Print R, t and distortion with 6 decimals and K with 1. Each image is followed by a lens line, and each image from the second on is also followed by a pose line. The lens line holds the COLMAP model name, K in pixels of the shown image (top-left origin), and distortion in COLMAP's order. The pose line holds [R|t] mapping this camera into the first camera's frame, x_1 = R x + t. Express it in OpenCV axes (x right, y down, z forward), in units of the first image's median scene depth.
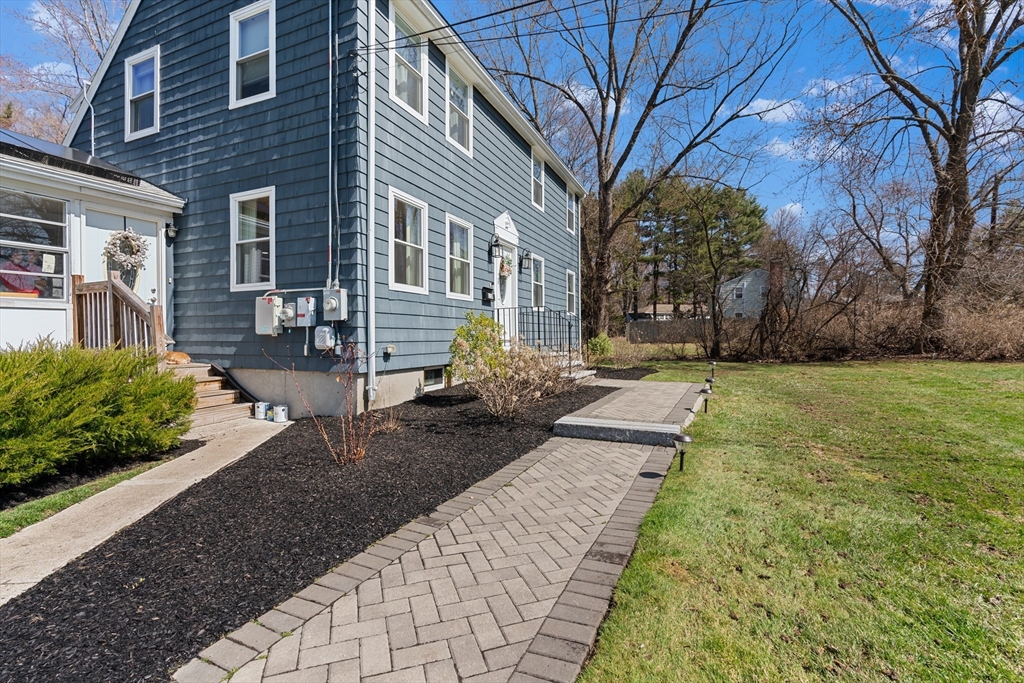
lens RADIAL K [[461.2, 0, 510.7], [0, 461.2, 342.1], [0, 0, 1]] dist [-0.008977, 0.003134]
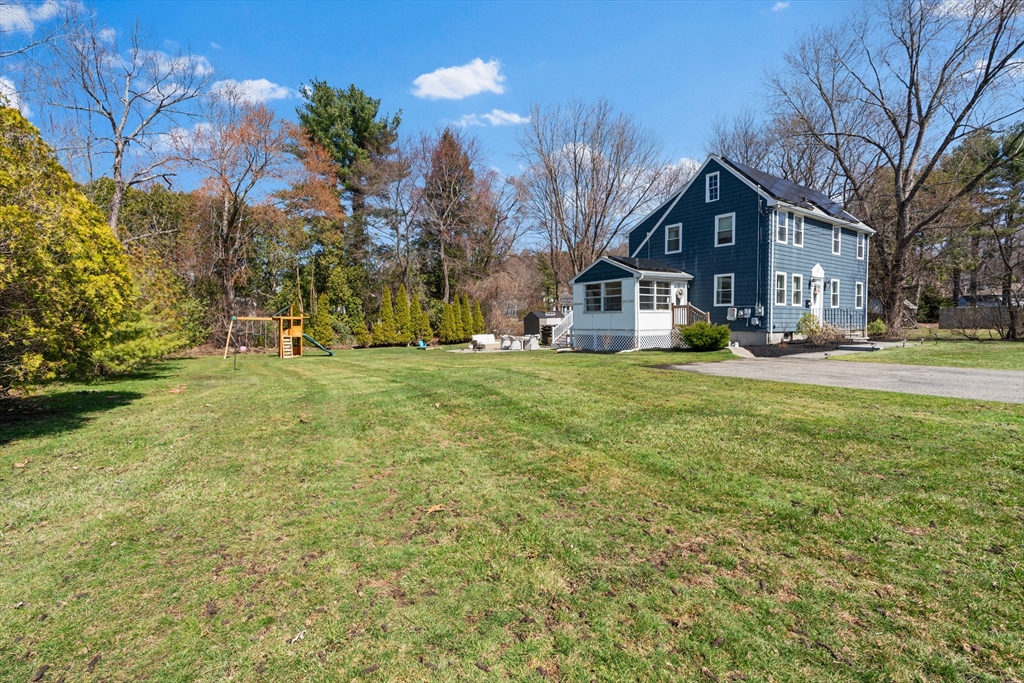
lens RADIAL K [[461.2, 0, 507.7], [0, 461.2, 339.5], [0, 0, 1]] dist [-0.008977, 0.003134]
pose [[0.846456, 0.024906, -0.531875, -0.107272], [-0.009995, 0.999473, 0.030896, 0.027539], [0.532364, -0.020836, 0.846259, -2.010847]]
